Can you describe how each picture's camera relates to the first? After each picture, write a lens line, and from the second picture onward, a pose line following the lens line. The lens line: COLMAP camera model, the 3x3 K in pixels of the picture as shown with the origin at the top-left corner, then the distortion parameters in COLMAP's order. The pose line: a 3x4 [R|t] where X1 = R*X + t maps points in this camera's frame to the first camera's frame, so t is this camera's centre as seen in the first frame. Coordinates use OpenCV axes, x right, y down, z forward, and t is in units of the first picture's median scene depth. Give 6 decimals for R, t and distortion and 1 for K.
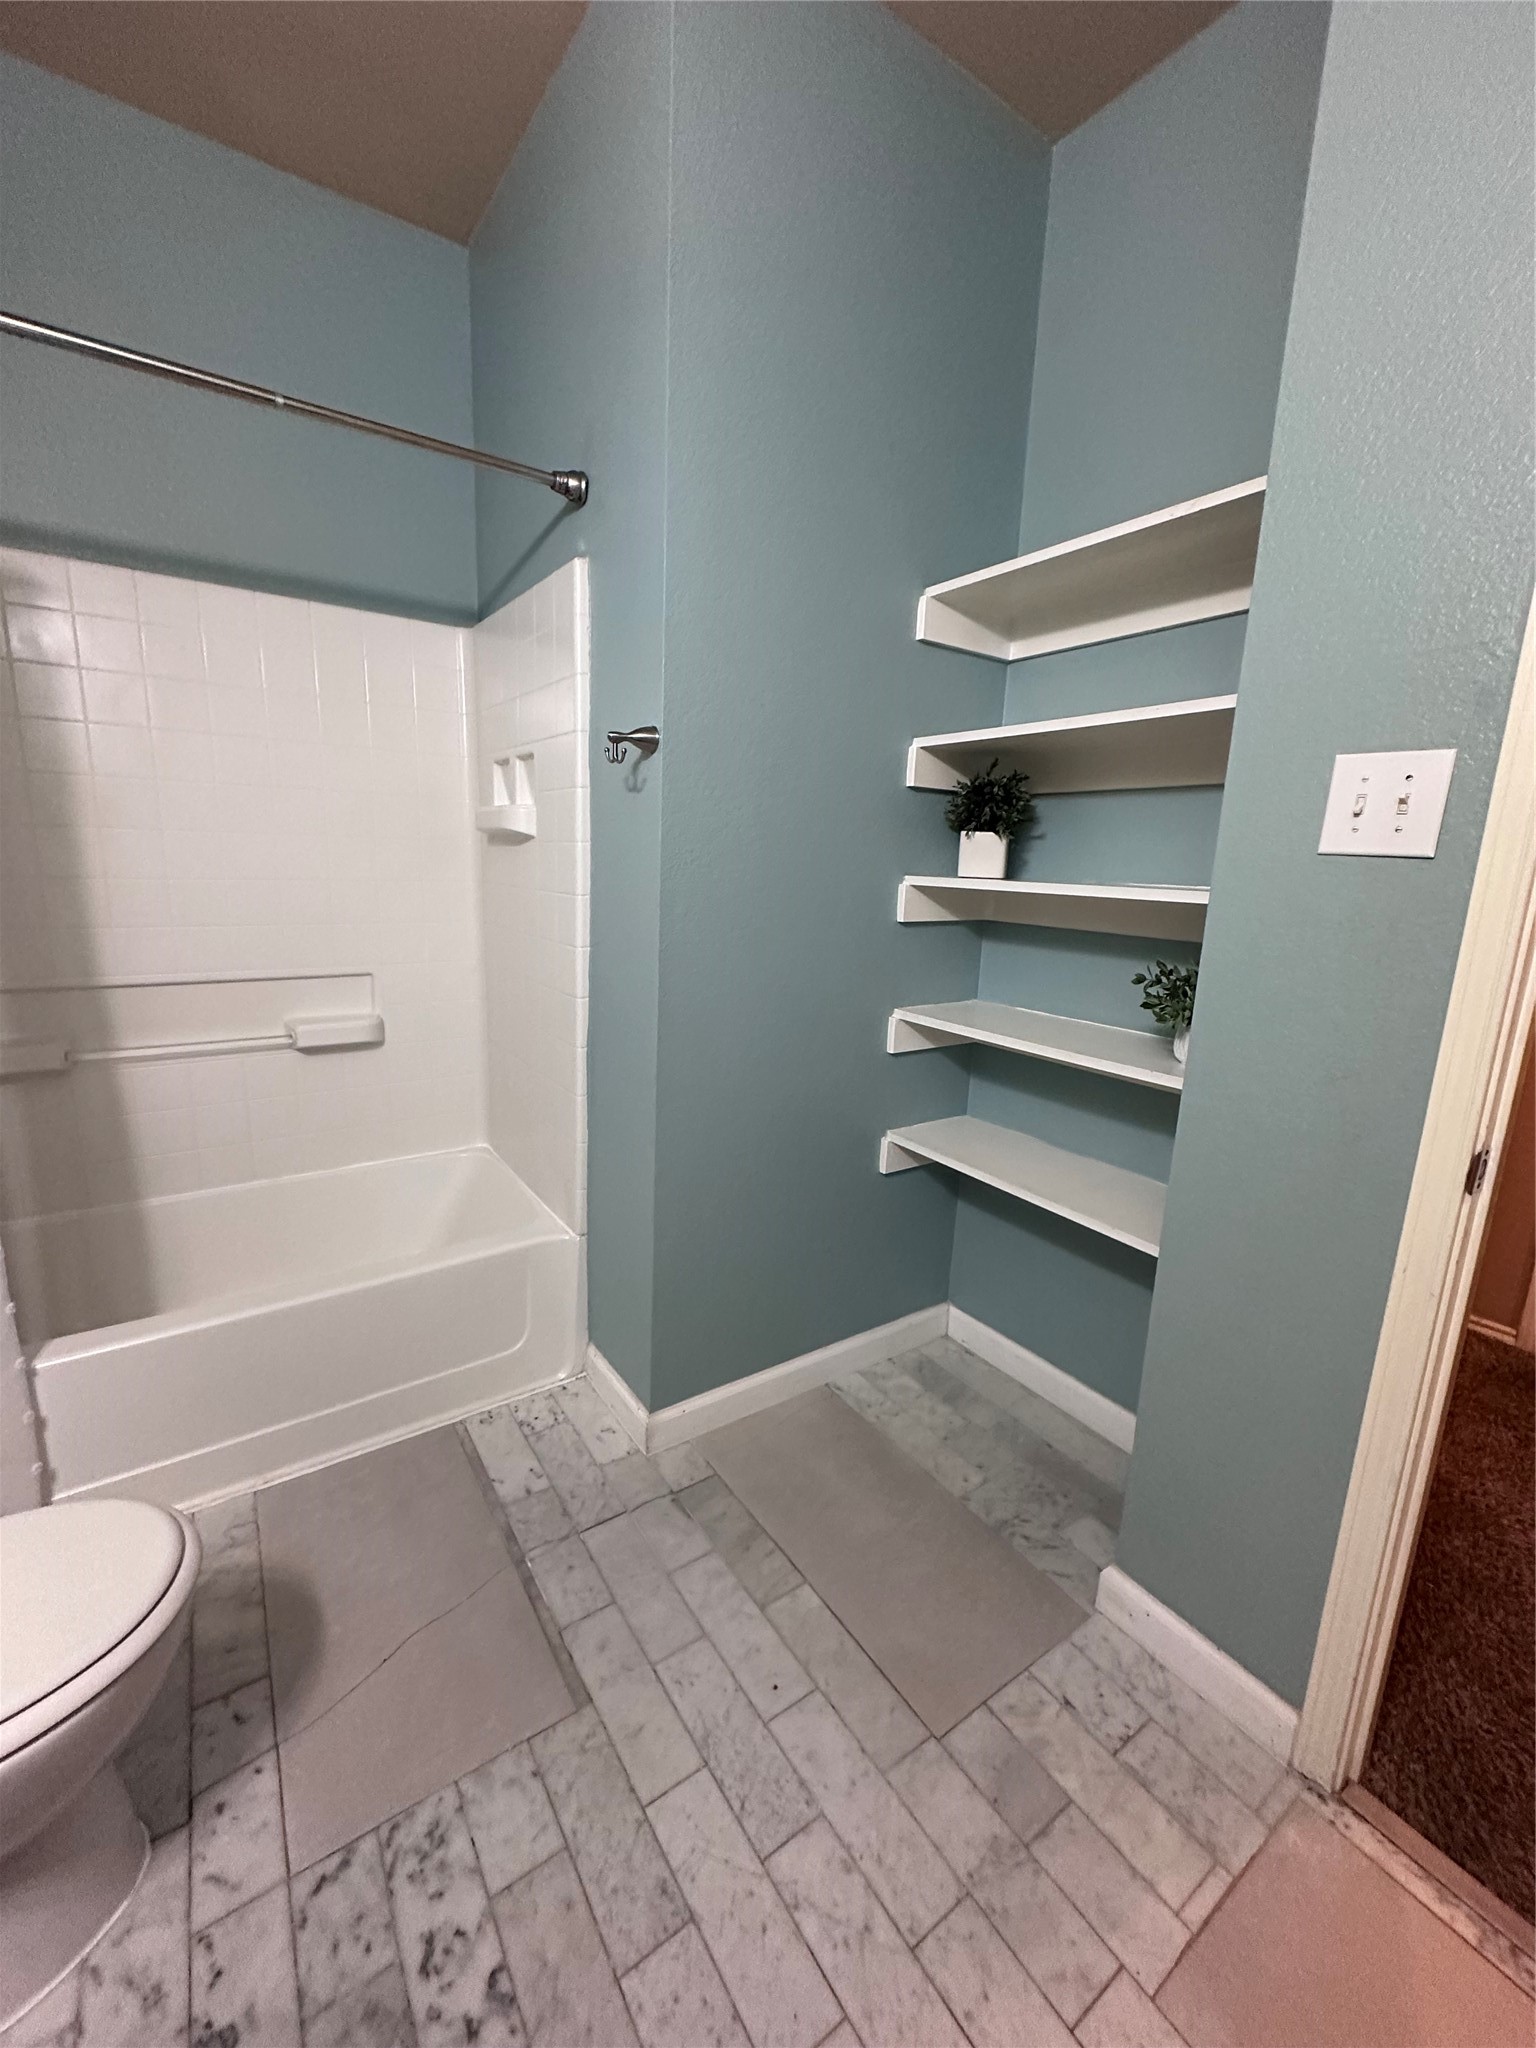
lens RADIAL K [[817.0, 0, 768.5], [0, 817.0, 1020.6], [0, 0, 1]] dist [0.000409, -0.000137]
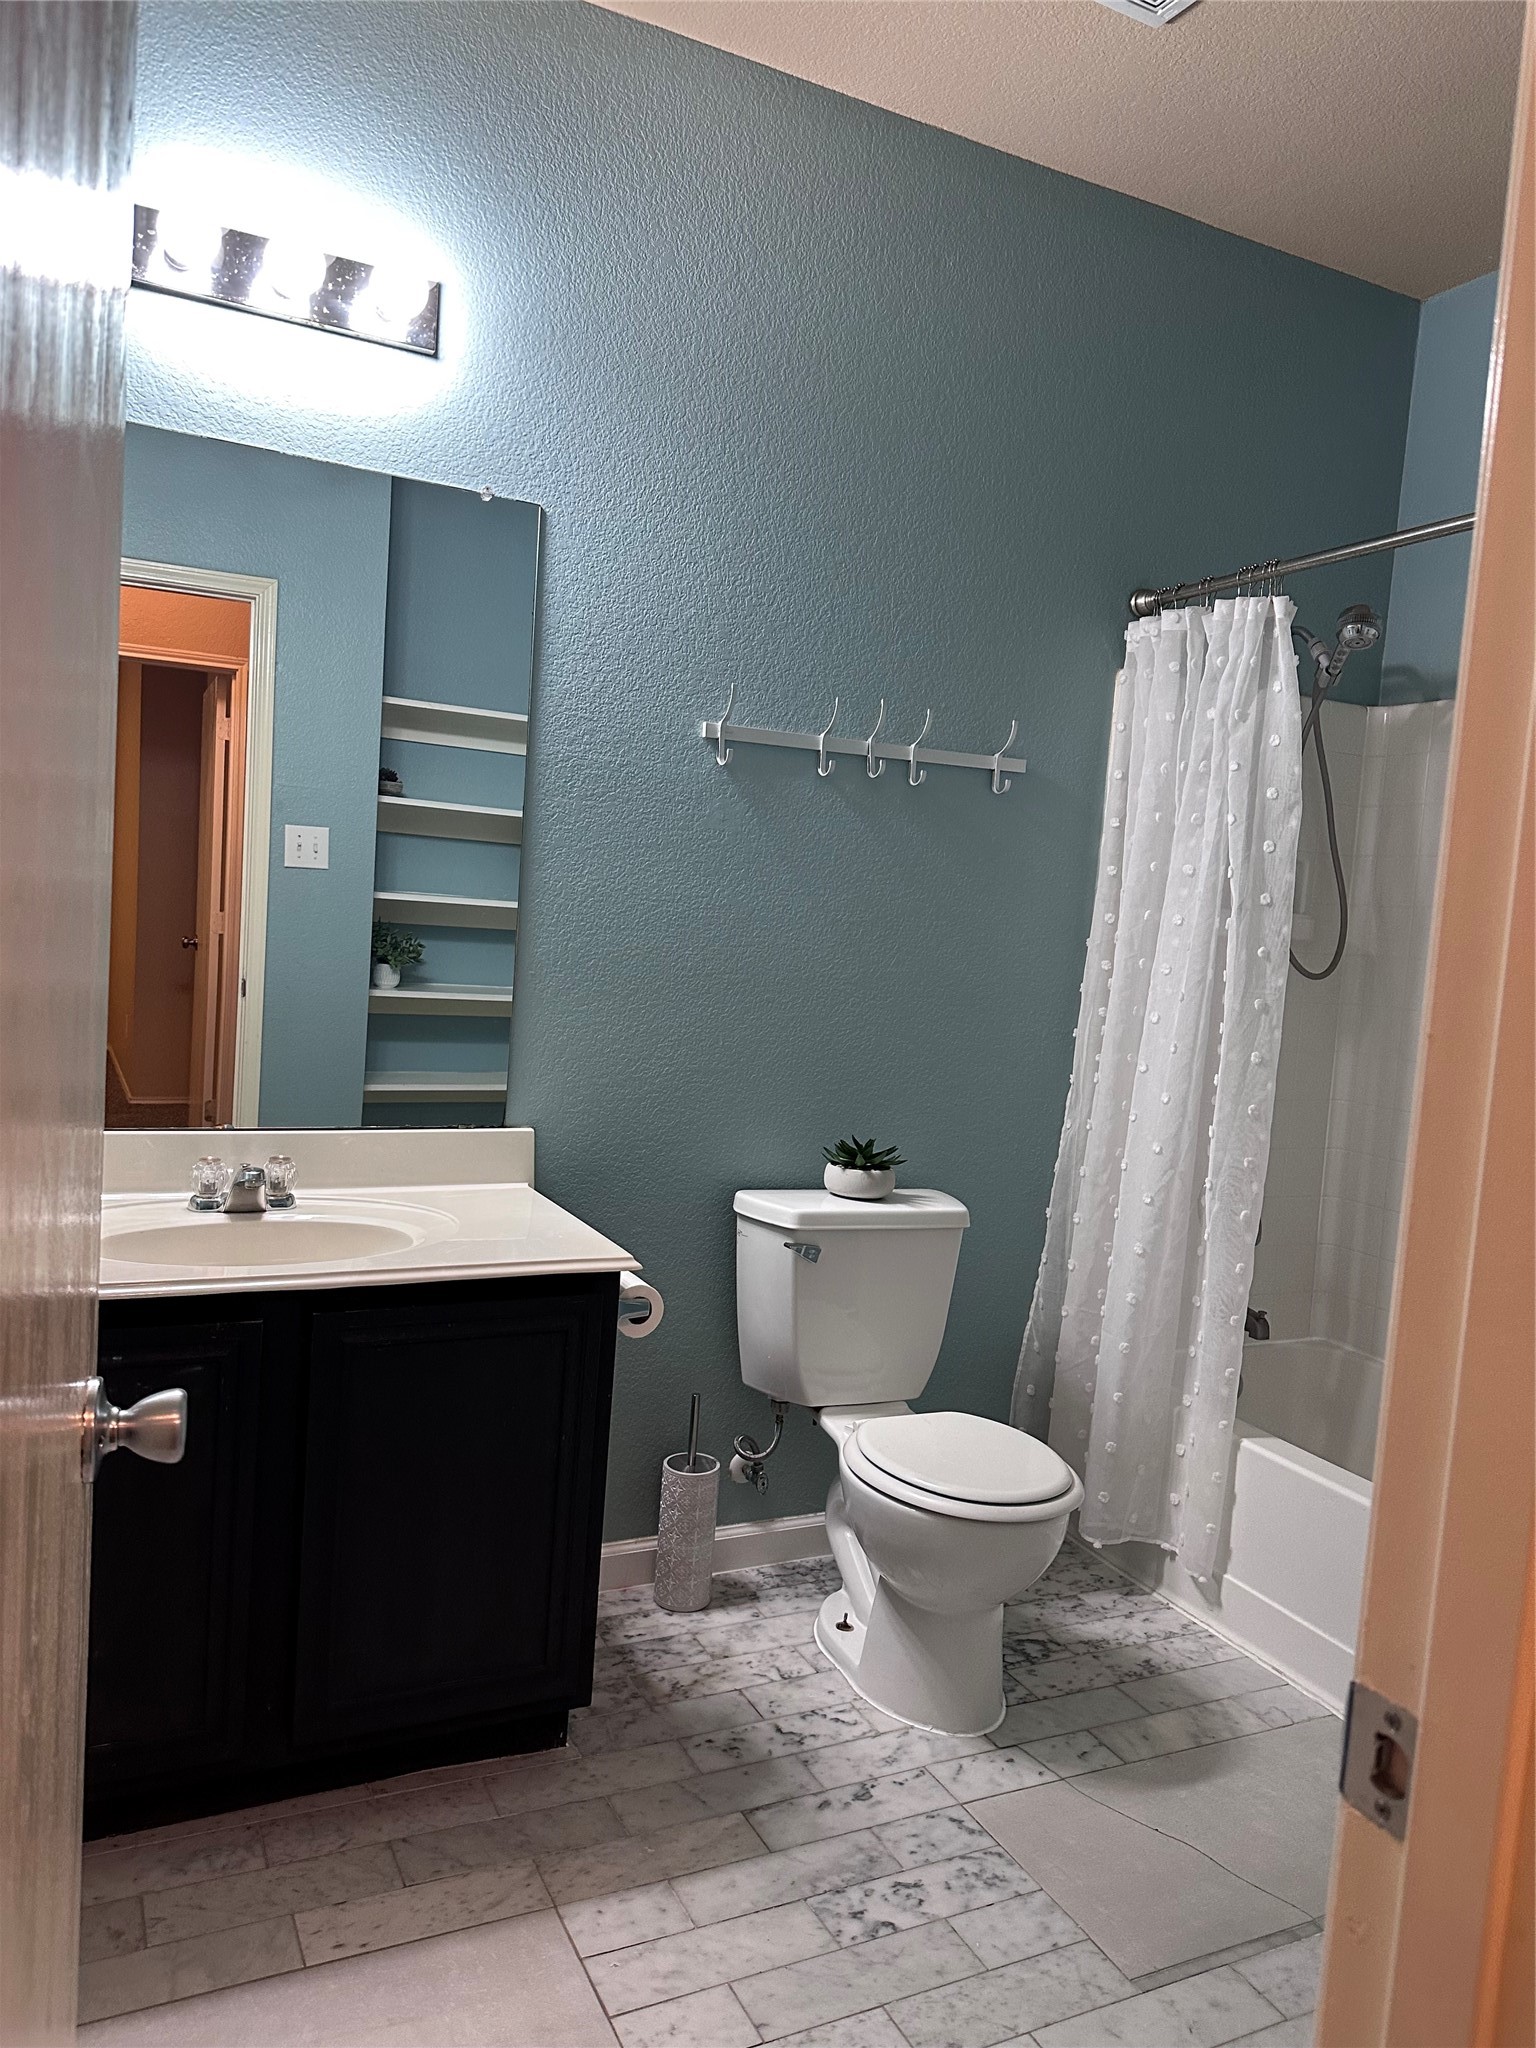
lens RADIAL K [[1430.2, 0, 779.2], [0, 1430.2, 1024.5], [0, 0, 1]] dist [0.114516, -0.169576]
pose [[-0.140460, 0.029955, -0.989633, 1.440115], [-0.262311, 0.962698, 0.066370, -0.103233], [0.954706, 0.268914, -0.127363, 0.684557]]
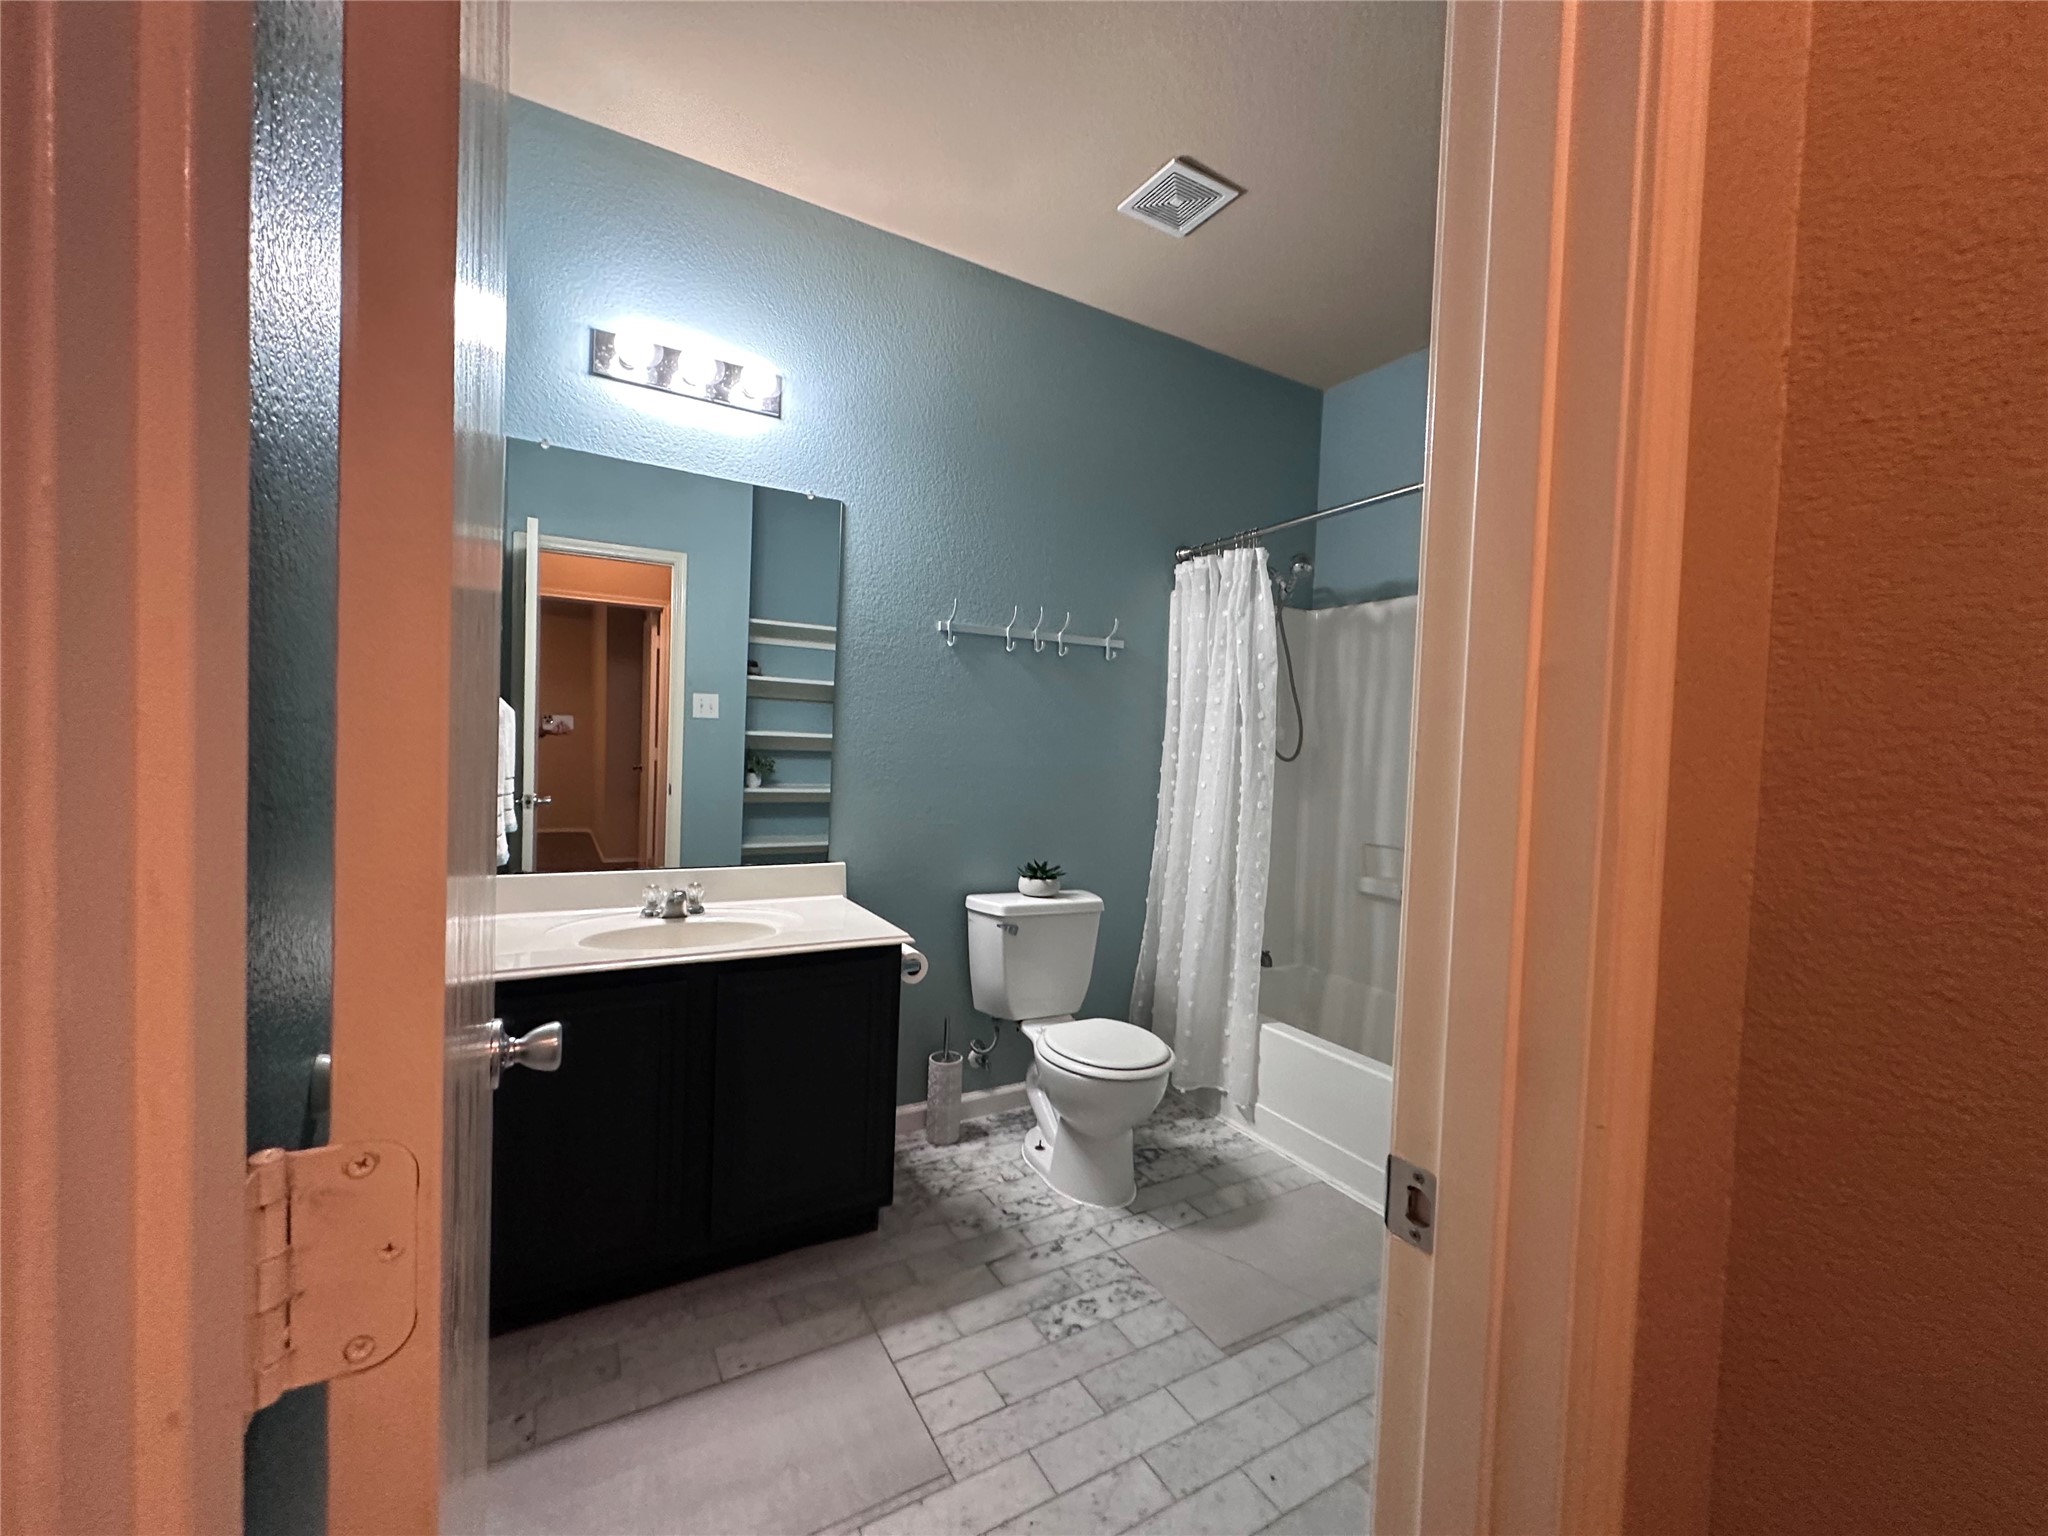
lens RADIAL K [[817.0, 0, 1030.1], [0, 817.0, 763.3], [0, 0, 1]] dist [0.000409, -0.000137]
pose [[-0.077634, -0.016734, -0.996841, 1.387541], [-0.230693, 0.973025, 0.001632, -0.063788], [0.969925, 0.230091, -0.079401, 0.655456]]
